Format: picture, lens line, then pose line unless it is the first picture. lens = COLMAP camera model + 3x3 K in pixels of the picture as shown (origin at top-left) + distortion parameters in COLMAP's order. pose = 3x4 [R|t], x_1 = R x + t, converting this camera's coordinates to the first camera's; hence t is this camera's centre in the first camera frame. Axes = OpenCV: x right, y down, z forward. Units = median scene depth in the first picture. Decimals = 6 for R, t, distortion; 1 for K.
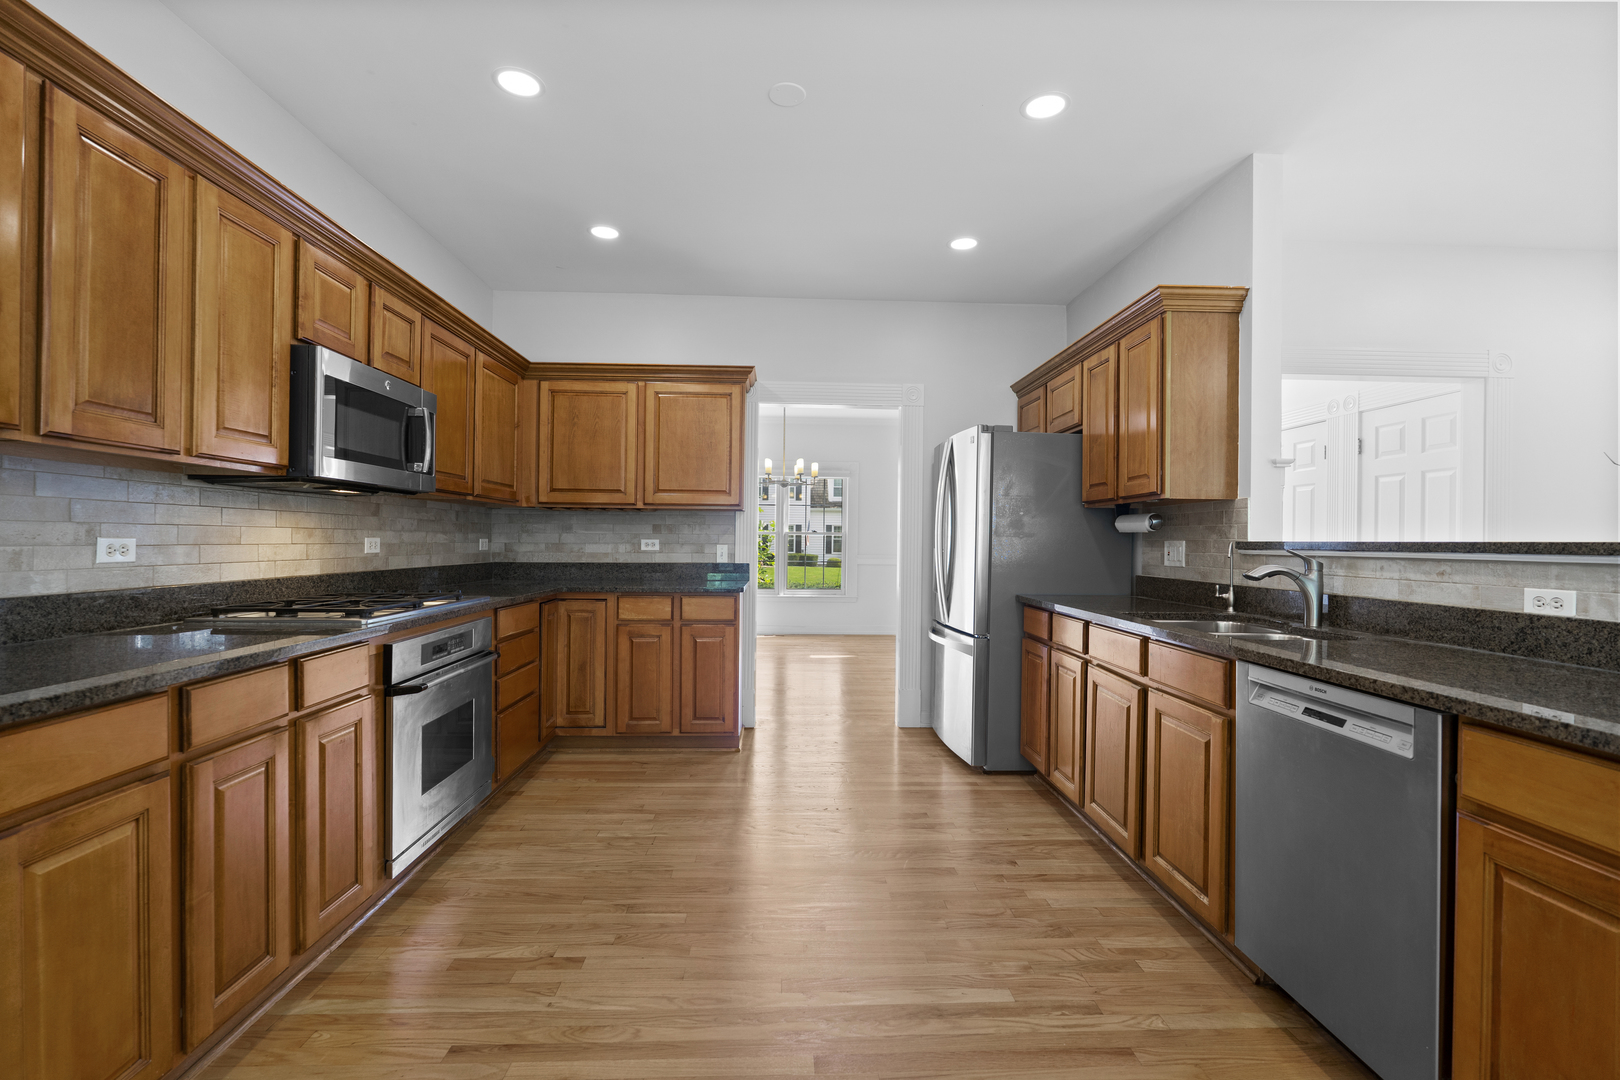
lens RADIAL K [[716.6, 0, 808.6], [0, 716.6, 538.8], [0, 0, 1]] dist [-0.005272, 0.000221]
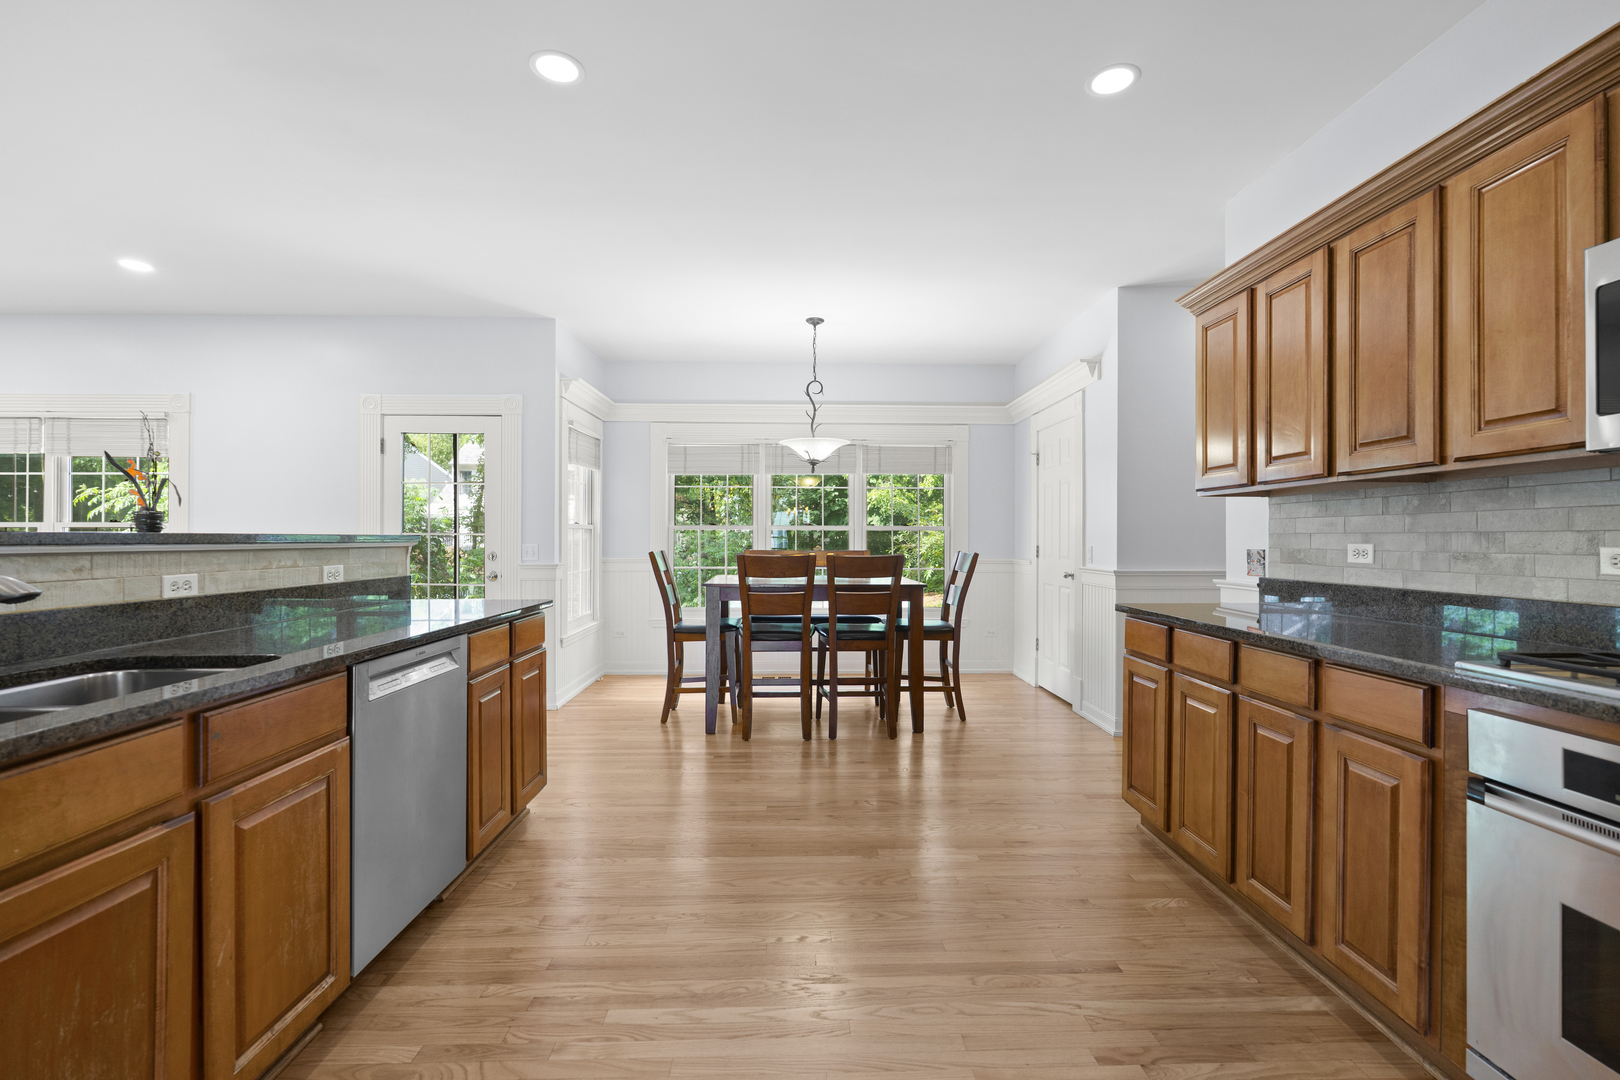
lens RADIAL K [[716.6, 0, 809.2], [0, 716.6, 545.0], [0, 0, 1]] dist [-0.005272, 0.000221]
pose [[-0.999821, -0.012856, 0.013881, 0.010905], [-0.012752, 0.999890, 0.007549, 0.001994], [-0.013977, 0.007371, -0.999875, 2.026421]]
